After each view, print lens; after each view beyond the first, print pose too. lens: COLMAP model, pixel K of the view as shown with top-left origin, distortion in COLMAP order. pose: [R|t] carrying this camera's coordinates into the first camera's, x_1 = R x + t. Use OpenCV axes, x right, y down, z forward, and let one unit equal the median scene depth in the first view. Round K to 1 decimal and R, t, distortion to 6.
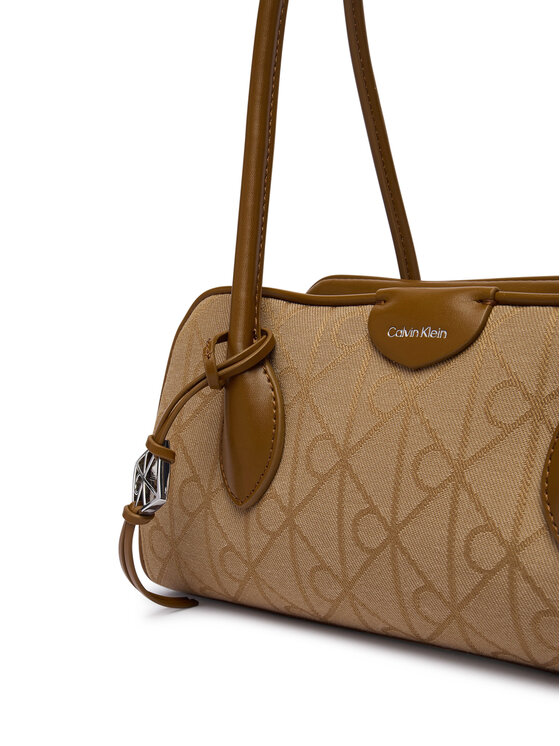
lens RADIAL K [[1106.7, 0, 278.9], [0, 1106.7, 377.2], [0, 0, 1]] dist [-0.057725, 0.000000]
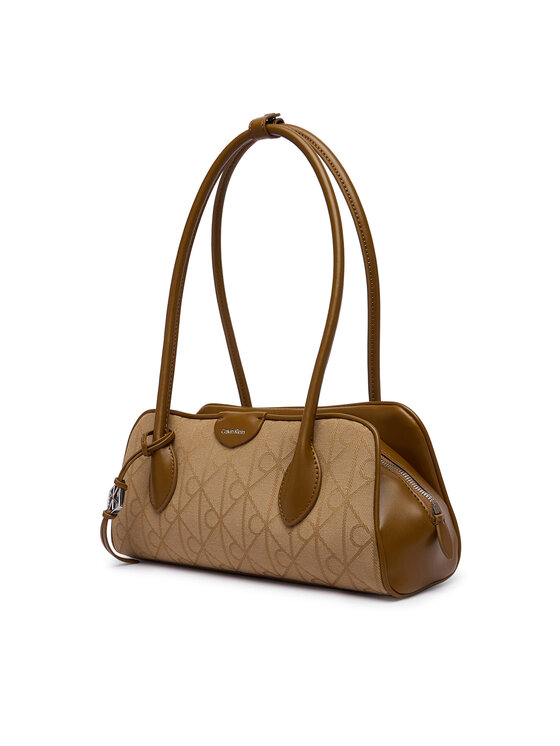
lens RADIAL K [[755.7, 0, 277.7], [0, 755.7, 370.4], [0, 0, 1]] dist [-0.047753, 0.000000]
pose [[0.997752, 0.012269, 0.065879, 0.106003], [-0.004535, 0.993205, -0.116285, 0.014908], [-0.066858, 0.115725, 0.991029, -0.543379]]
